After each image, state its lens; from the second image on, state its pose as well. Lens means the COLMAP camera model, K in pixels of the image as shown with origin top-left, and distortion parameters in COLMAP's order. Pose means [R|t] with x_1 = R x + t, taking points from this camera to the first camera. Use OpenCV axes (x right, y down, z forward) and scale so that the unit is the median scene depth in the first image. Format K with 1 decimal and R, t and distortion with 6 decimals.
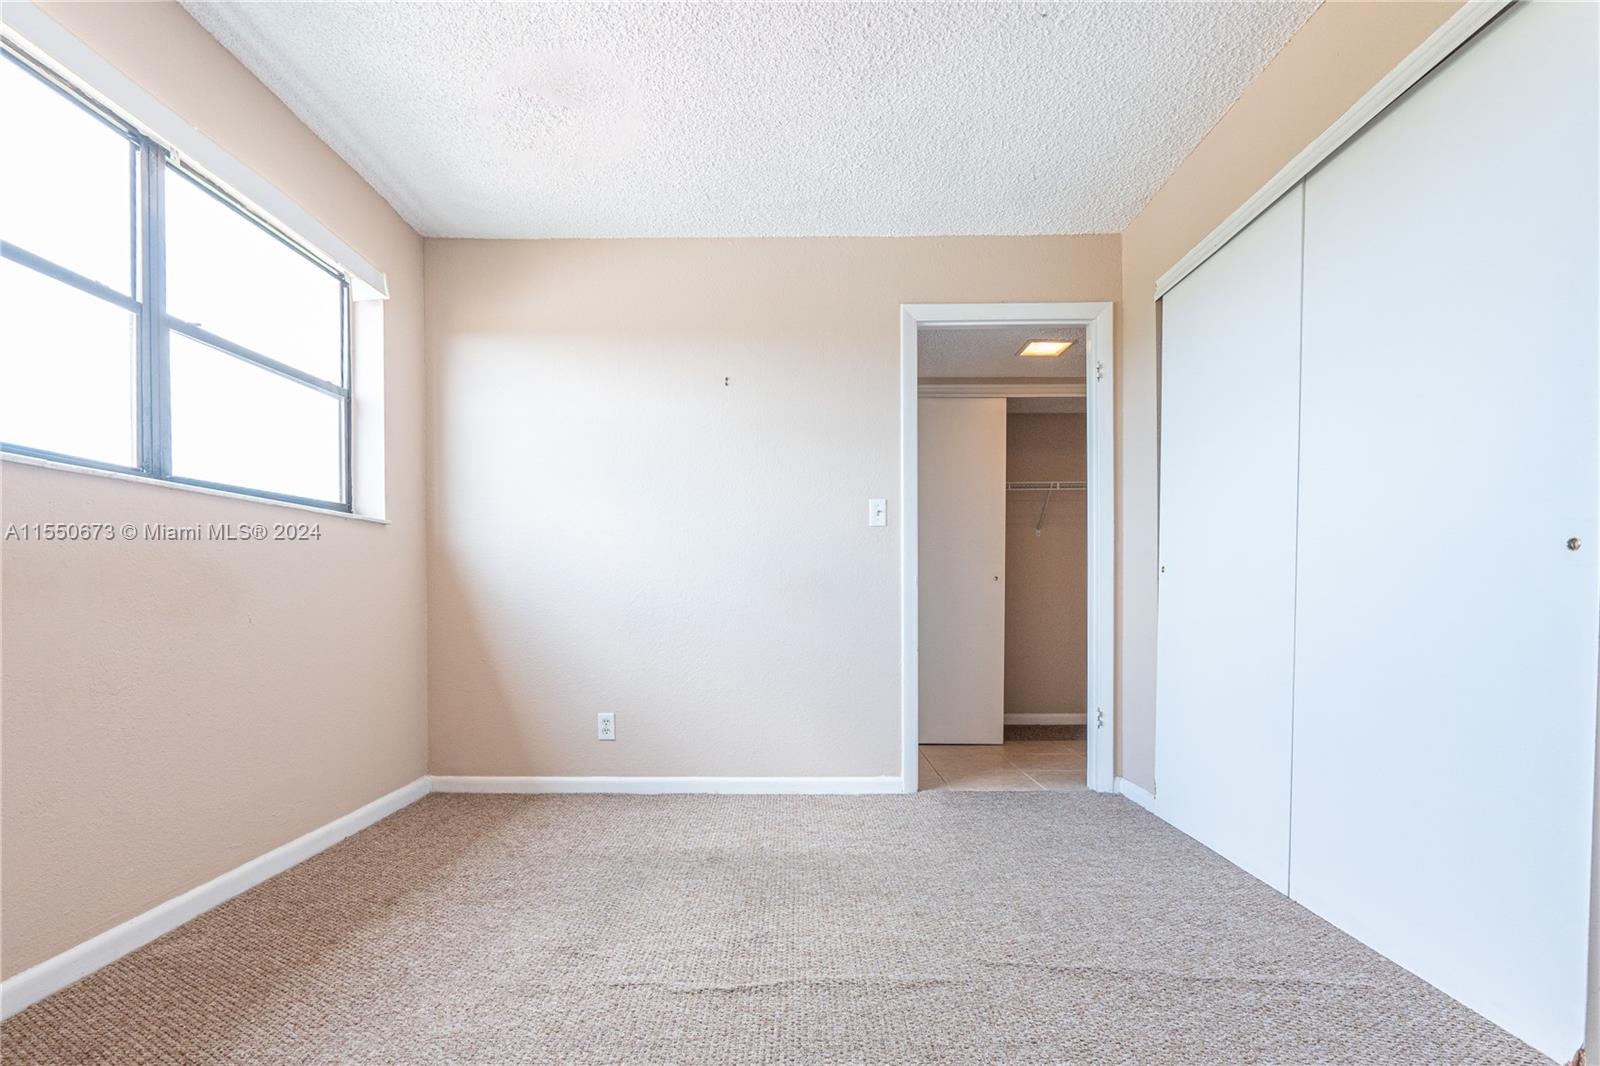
lens RADIAL K [[767.8, 0, 816.6], [0, 767.8, 604.9], [0, 0, 1]] dist [-0.004604, 0.000903]
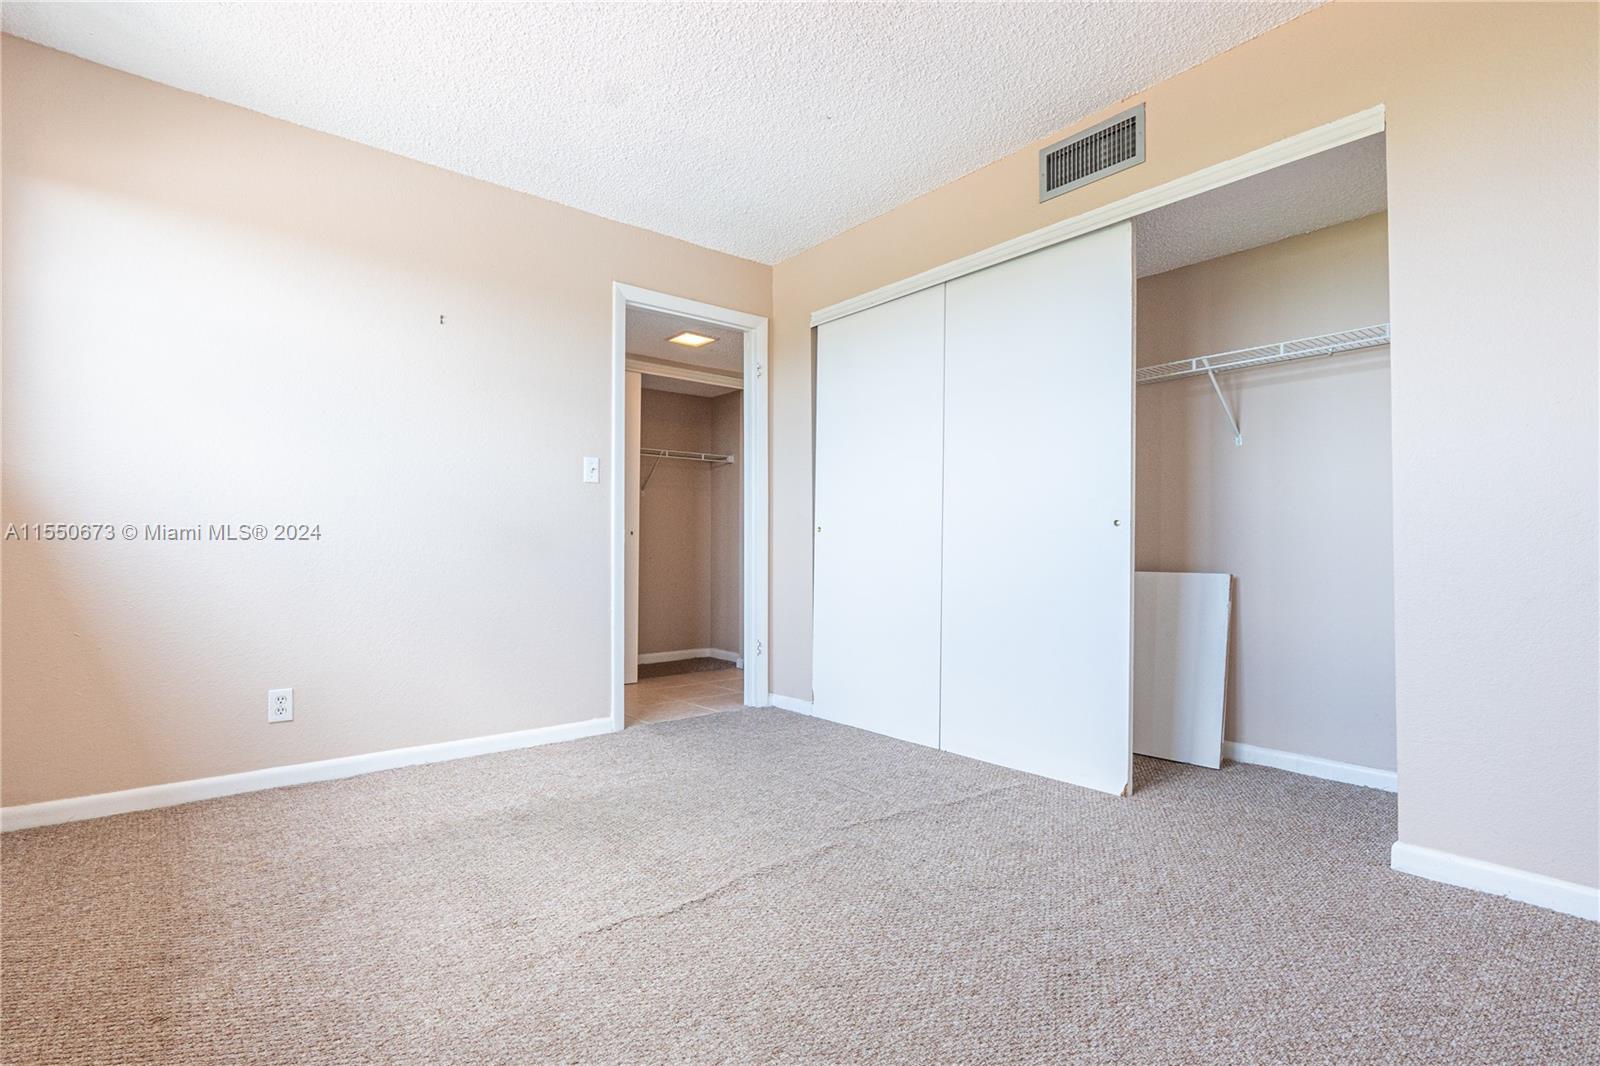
lens RADIAL K [[739.9, 0, 796.7], [0, 739.9, 540.5], [0, 0, 1]] dist [-0.004183, 0.001152]
pose [[0.765701, 0.013289, 0.643059, -0.362602], [0.001180, 0.999756, -0.022065, 0.000137], [-0.643195, 0.017654, 0.765499, 0.036634]]
